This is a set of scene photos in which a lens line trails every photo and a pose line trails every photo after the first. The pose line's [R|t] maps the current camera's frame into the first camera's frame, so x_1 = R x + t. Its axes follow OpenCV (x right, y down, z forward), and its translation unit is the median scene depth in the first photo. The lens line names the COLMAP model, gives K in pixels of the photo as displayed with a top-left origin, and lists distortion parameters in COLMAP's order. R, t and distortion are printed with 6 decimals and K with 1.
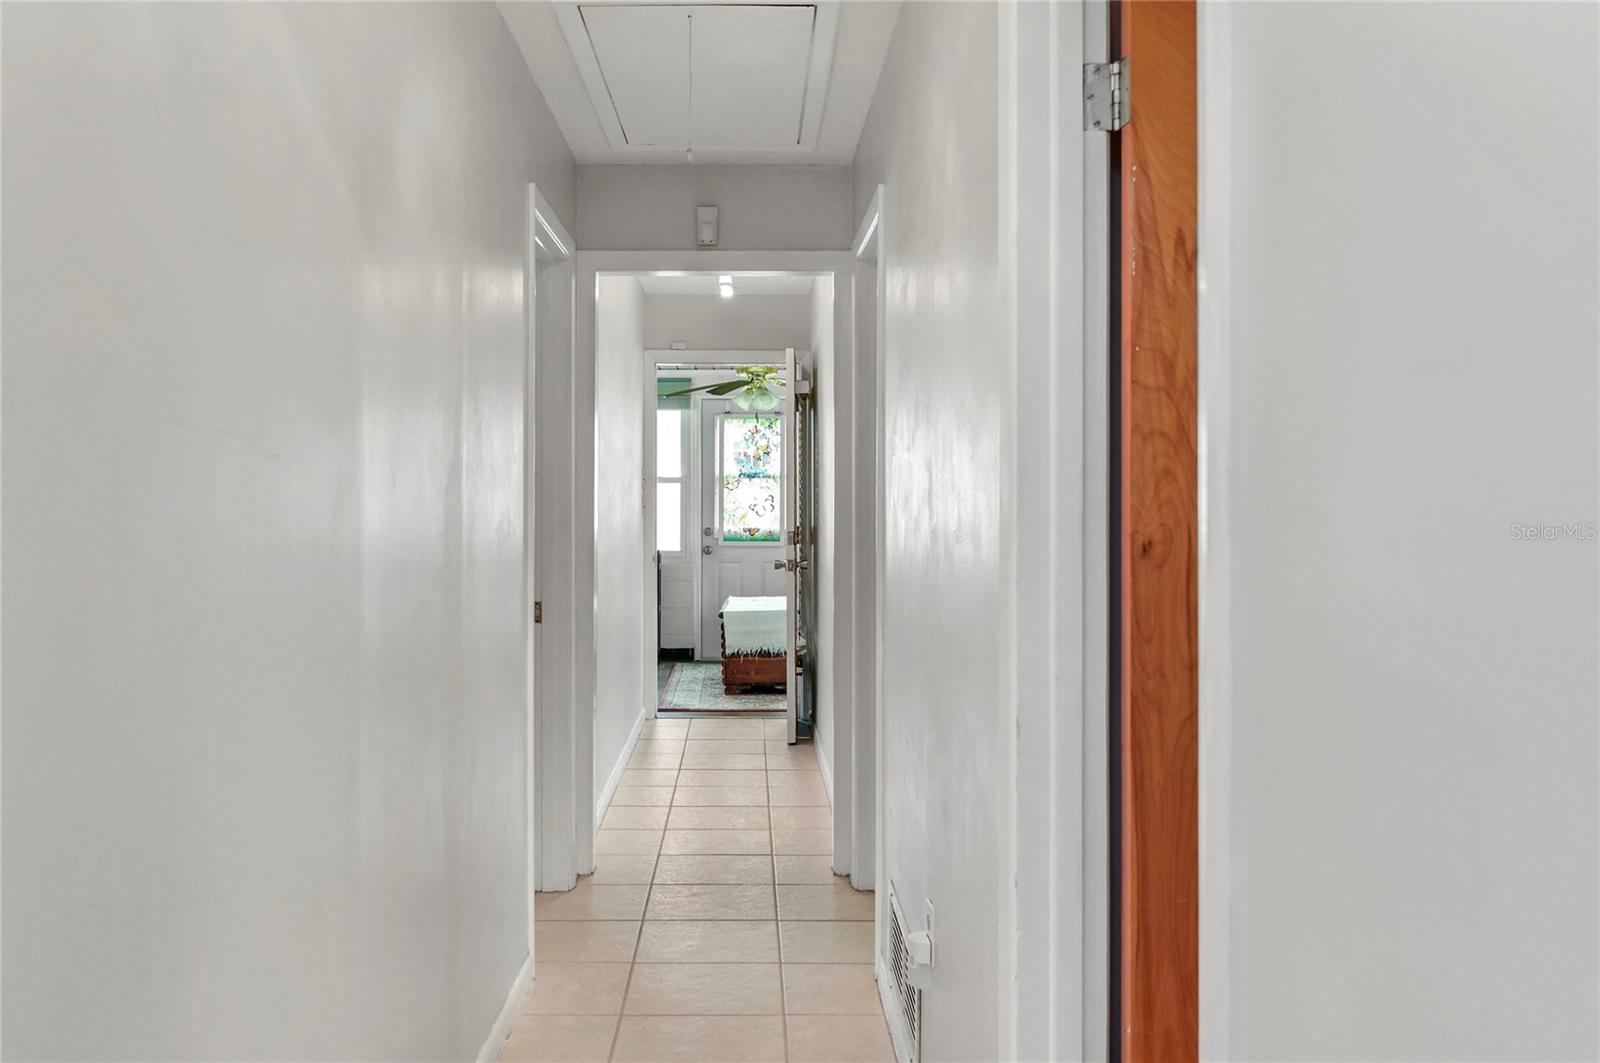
lens RADIAL K [[1386.4, 0, 800.7], [0, 1386.4, 526.8], [0, 0, 1]] dist [0.002287, 0.000032]
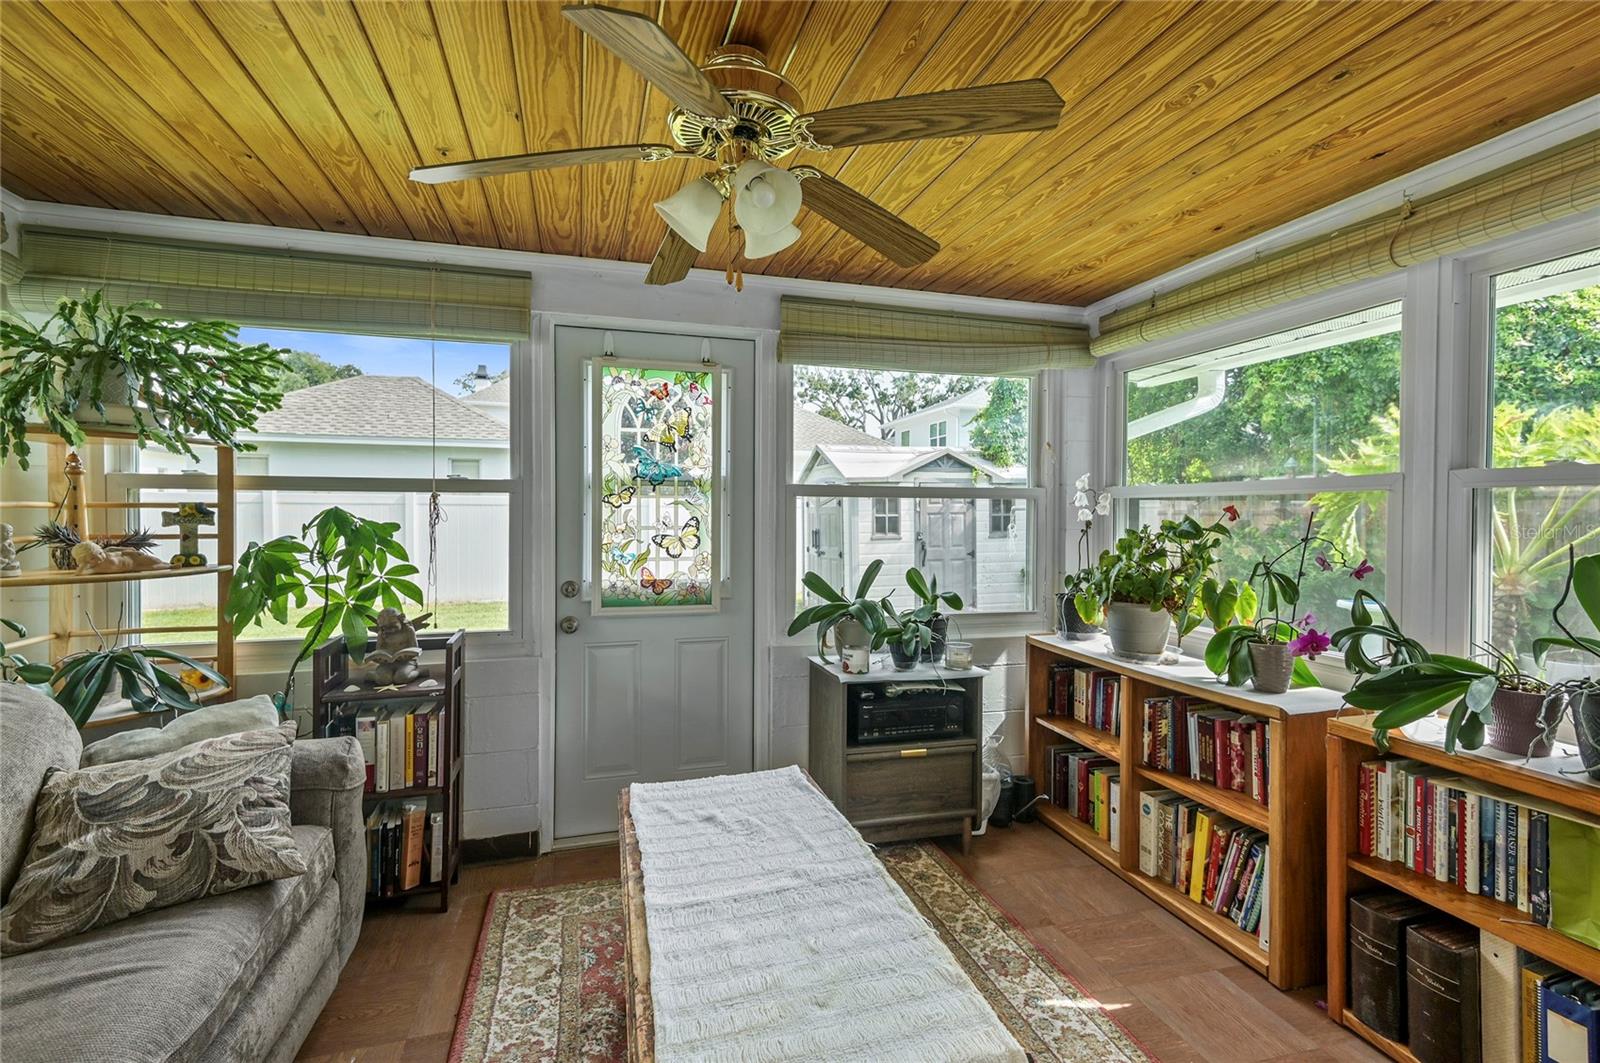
lens RADIAL K [[731.7, 0, 792.4], [0, 731.7, 527.0], [0, 0, 1]] dist [0.041458, 0.000711]
pose [[0.973564, -0.003376, 0.228391, -0.048892], [0.005732, 0.999937, -0.009652, -0.016200], [-0.228344, 0.010706, 0.973522, 0.720693]]
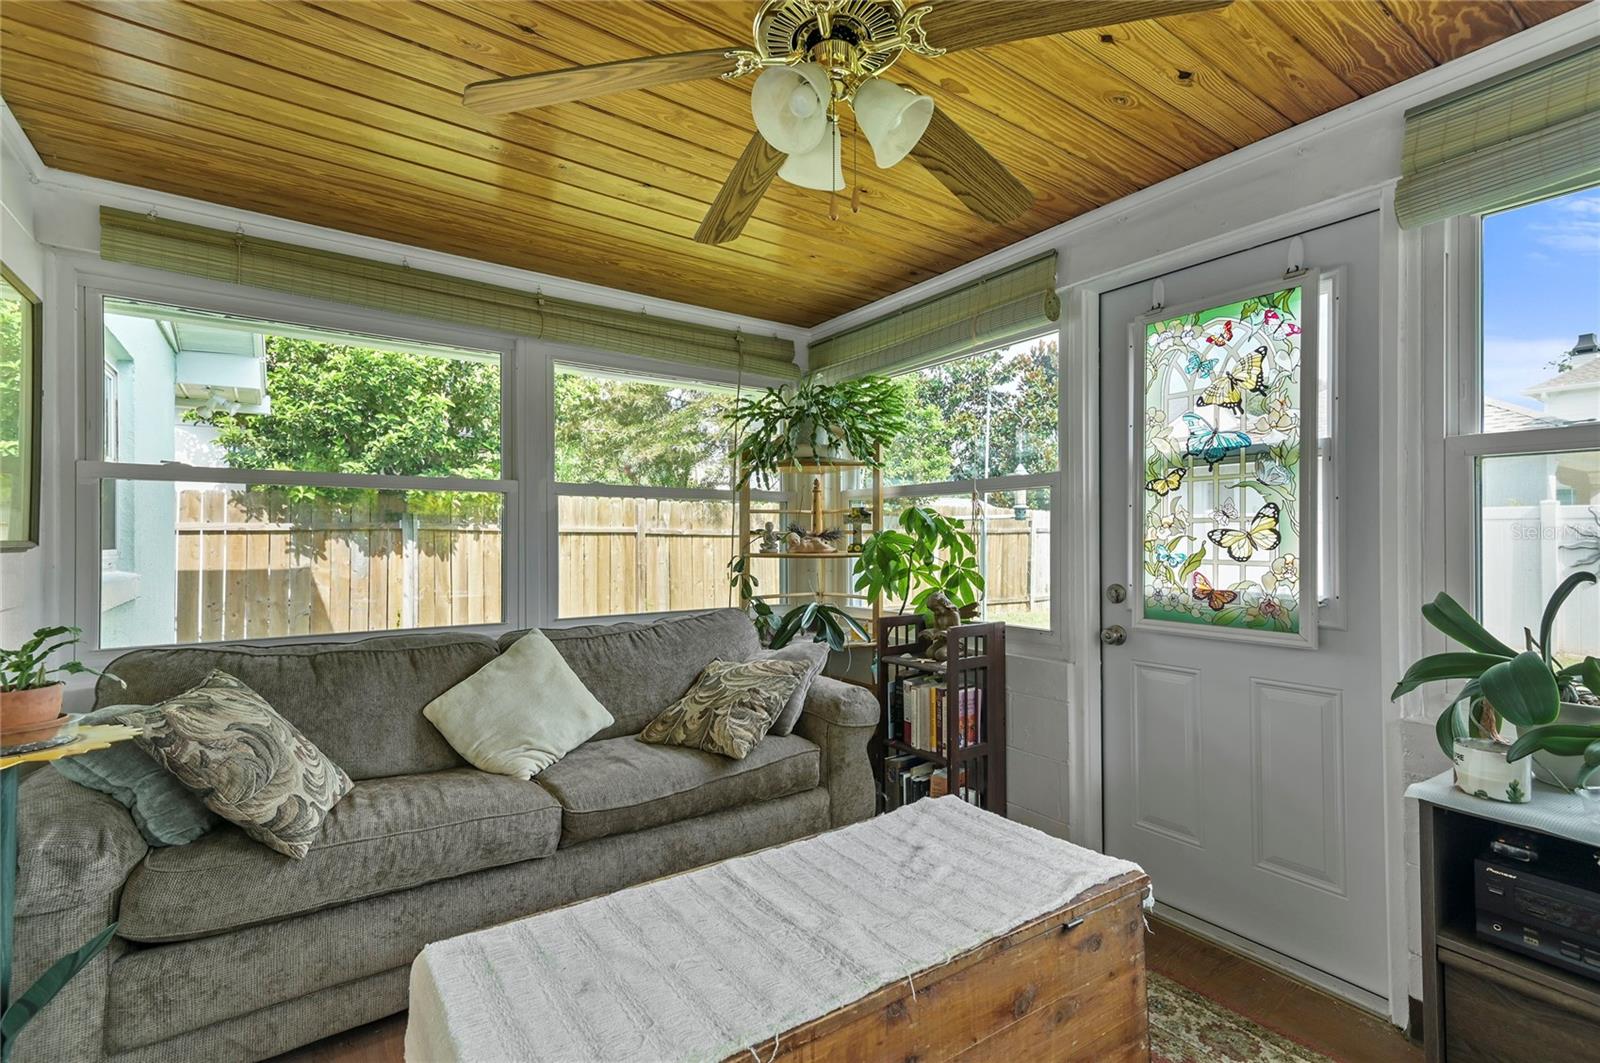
lens RADIAL K [[731.7, 0, 800.8], [0, 731.7, 534.1], [0, 0, 1]] dist [0.041458, 0.000711]
pose [[0.548212, -0.007368, -0.836307, 0.074066], [-0.023490, 0.999431, -0.024203, -0.007157], [0.836010, 0.032913, 0.547727, 0.790738]]
